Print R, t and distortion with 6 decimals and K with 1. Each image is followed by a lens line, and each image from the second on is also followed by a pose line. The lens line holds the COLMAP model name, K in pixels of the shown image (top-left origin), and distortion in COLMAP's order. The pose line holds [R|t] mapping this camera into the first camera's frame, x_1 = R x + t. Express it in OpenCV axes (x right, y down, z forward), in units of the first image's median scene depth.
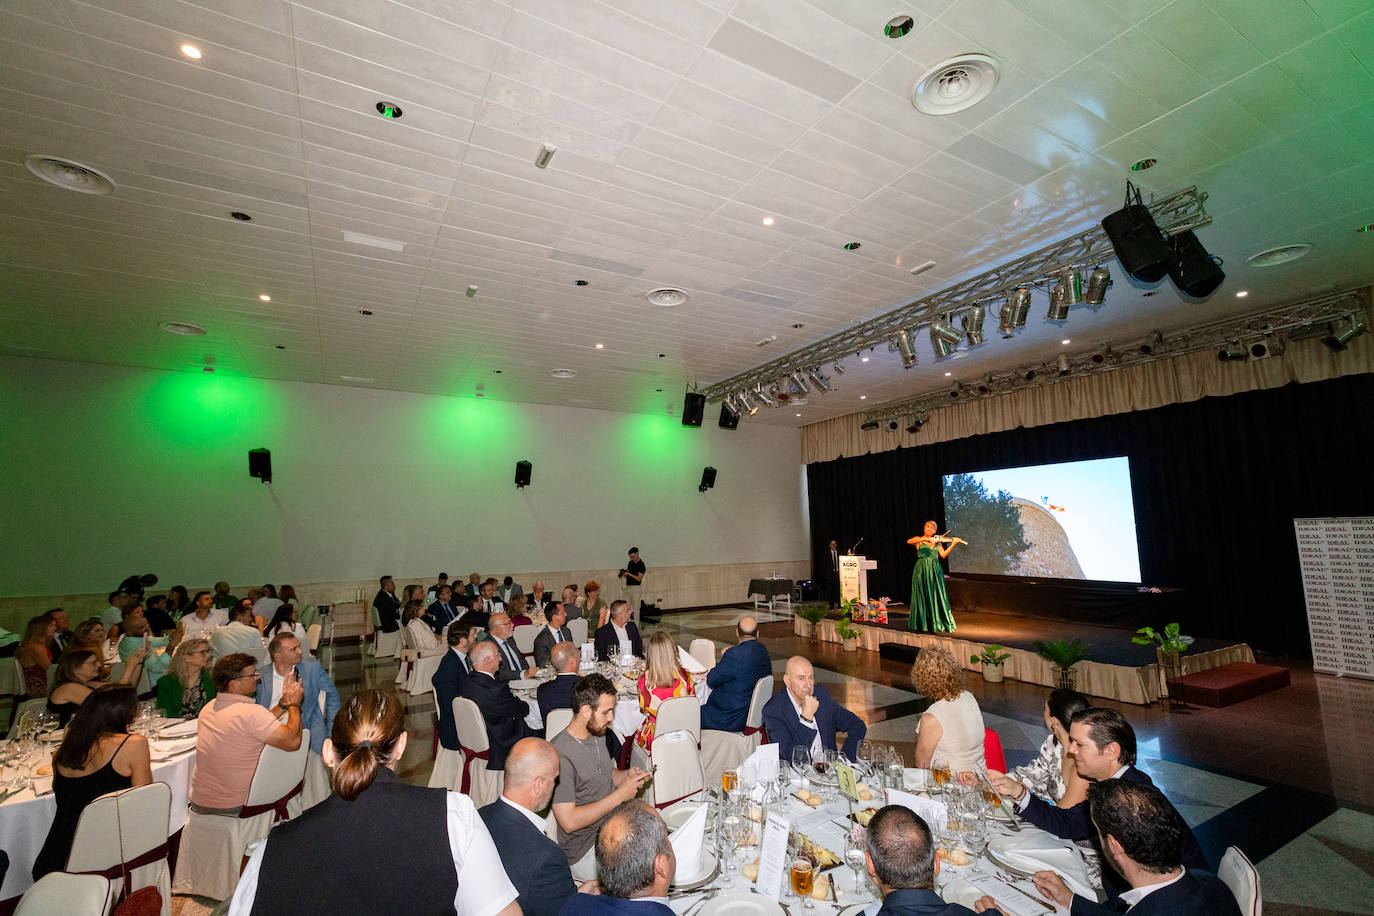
lens RADIAL K [[608.2, 0, 687.0], [0, 608.2, 458.0], [0, 0, 1]] dist [0.002725, 0.000454]
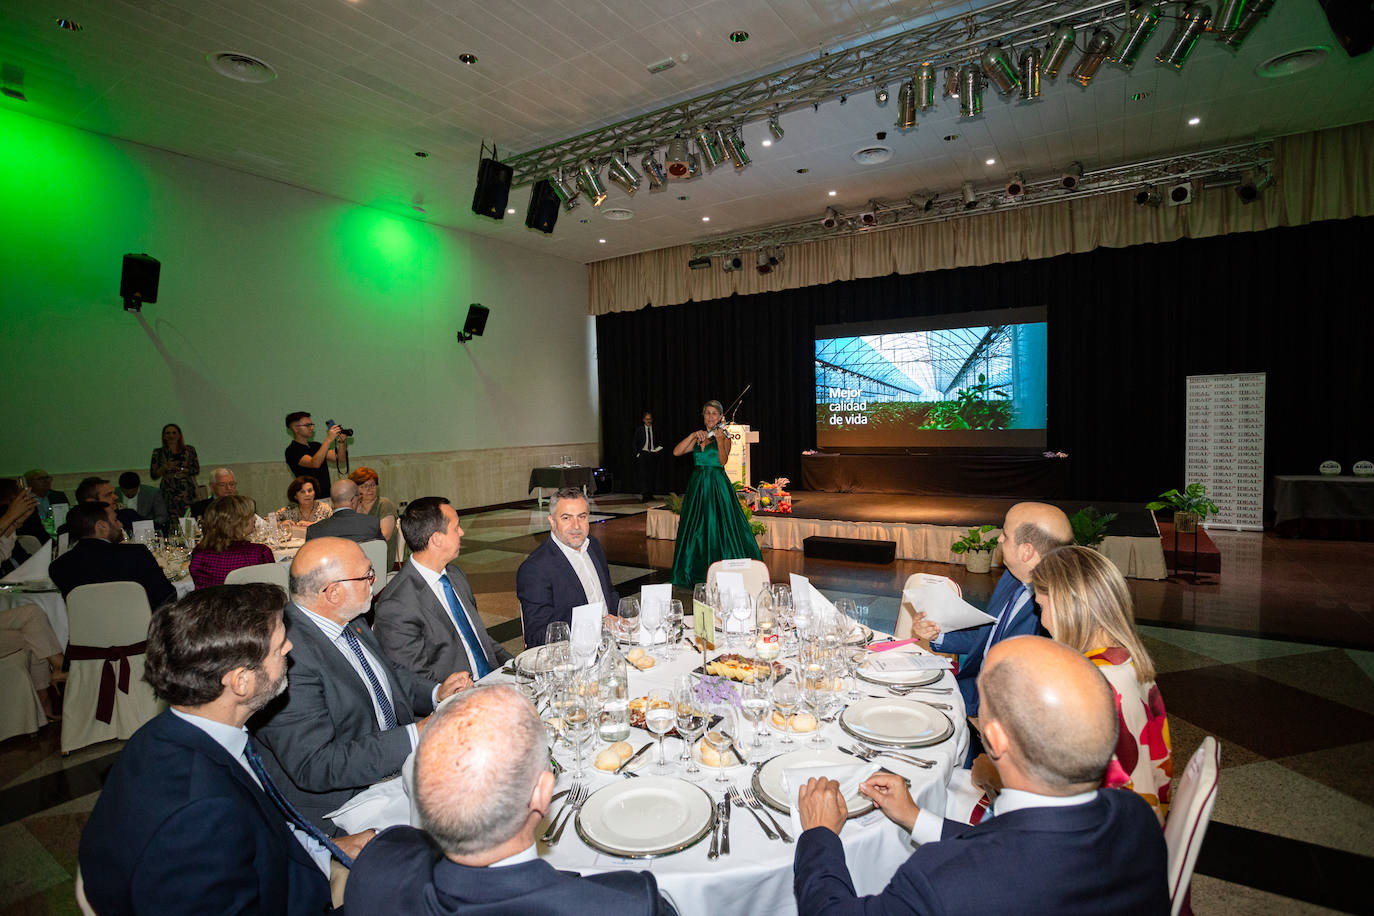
lens RADIAL K [[676.9, 0, 698.1], [0, 676.9, 457.2], [0, 0, 1]] dist [-0.055699, 0.028018]
pose [[0.880191, -0.027181, 0.473840, -0.148774], [-0.052660, 0.986602, 0.154415, 0.079064], [-0.471689, -0.160867, 0.866967, 0.325771]]
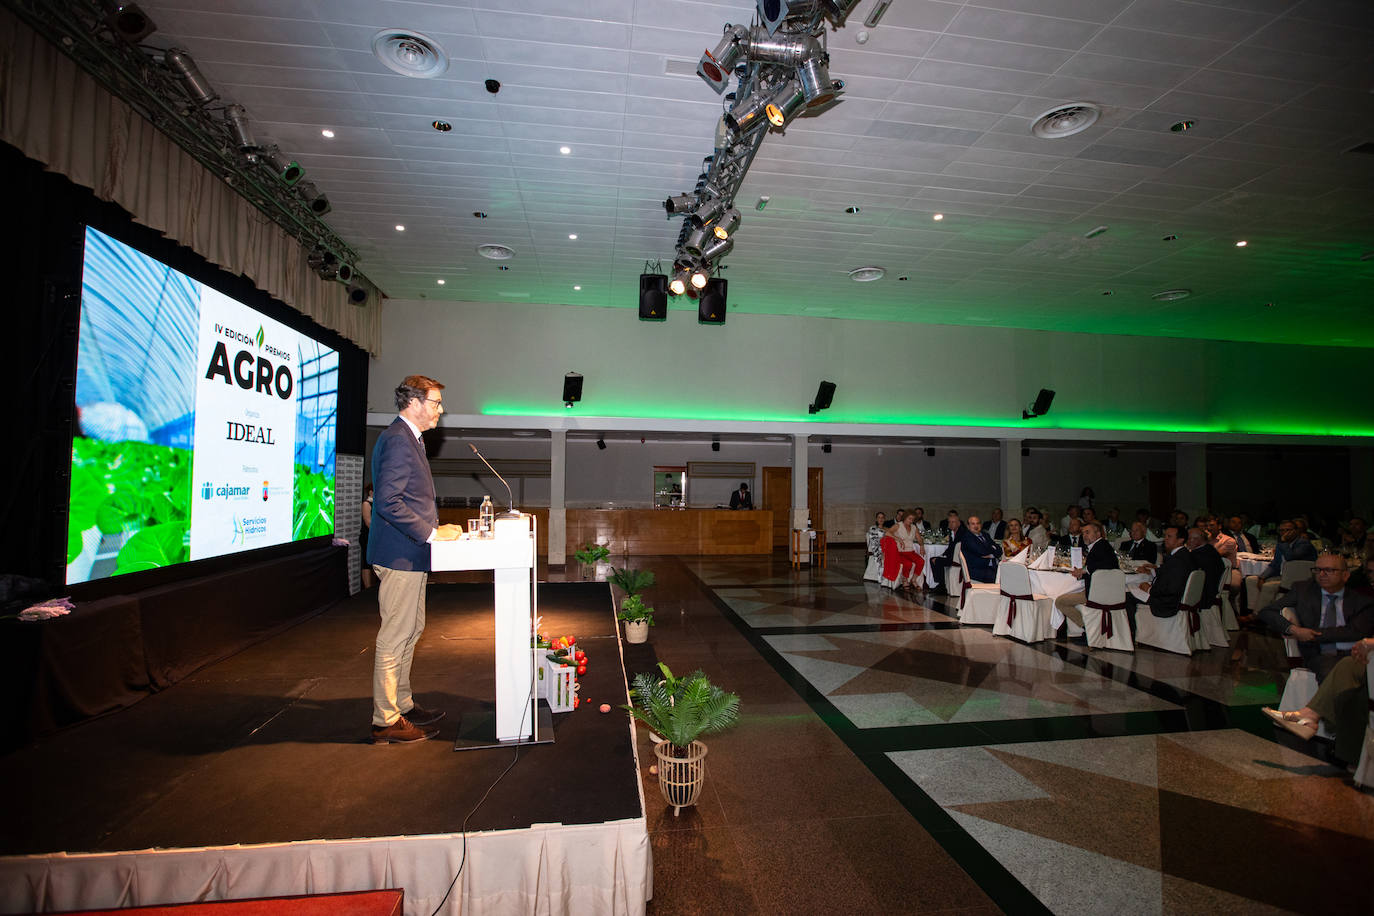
lens RADIAL K [[625.8, 0, 688.6], [0, 625.8, 455.6], [0, 0, 1]] dist [-0.050127, 0.018884]
pose [[-0.931525, 0.023755, 0.362900, 0.092978], [-0.038991, 0.985589, -0.164602, 0.182938], [-0.361581, -0.167481, -0.917175, 1.280083]]
